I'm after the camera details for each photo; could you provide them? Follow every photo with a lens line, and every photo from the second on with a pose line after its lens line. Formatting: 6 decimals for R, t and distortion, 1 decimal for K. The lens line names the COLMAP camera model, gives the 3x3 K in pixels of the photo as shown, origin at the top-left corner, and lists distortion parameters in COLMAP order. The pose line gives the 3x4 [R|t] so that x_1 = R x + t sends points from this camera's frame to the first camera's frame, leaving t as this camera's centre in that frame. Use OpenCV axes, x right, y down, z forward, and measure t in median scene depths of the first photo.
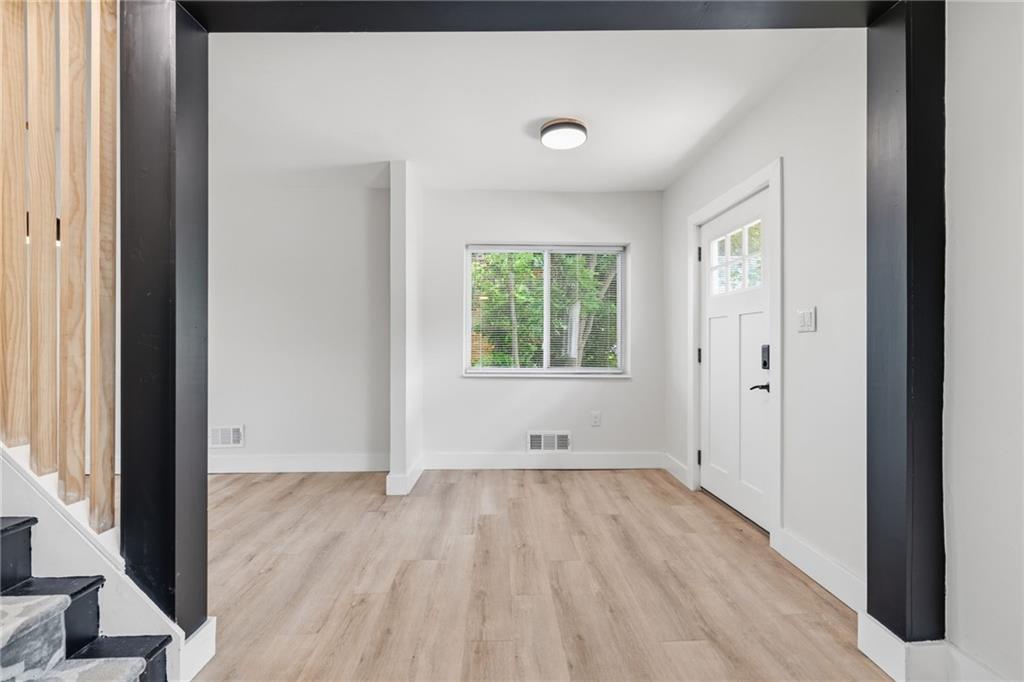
lens RADIAL K [[433.0, 0, 512.4], [0, 433.0, 344.7], [0, 0, 1]] dist [-0.000188, 0.000017]
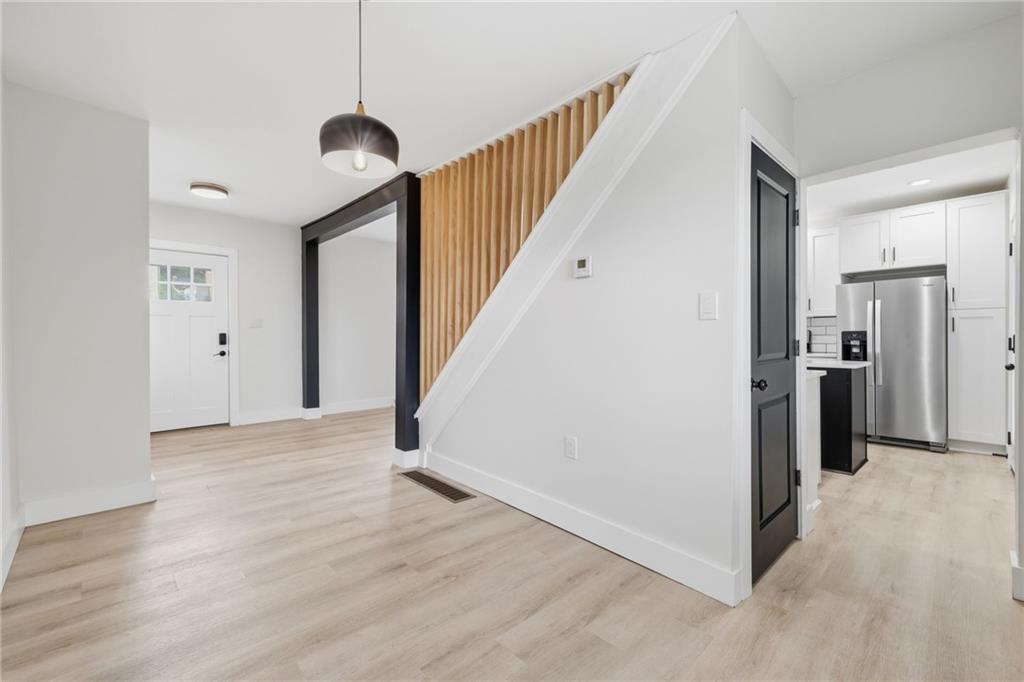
lens RADIAL K [[436.0, 0, 508.2], [0, 436.0, 336.4], [0, 0, 1]] dist [0.003468, 0.000419]
pose [[-0.667427, -0.003788, 0.744666, -1.292894], [-0.002210, 0.999993, 0.003106, 0.004173], [-0.744672, 0.000427, -0.667430, 0.949577]]
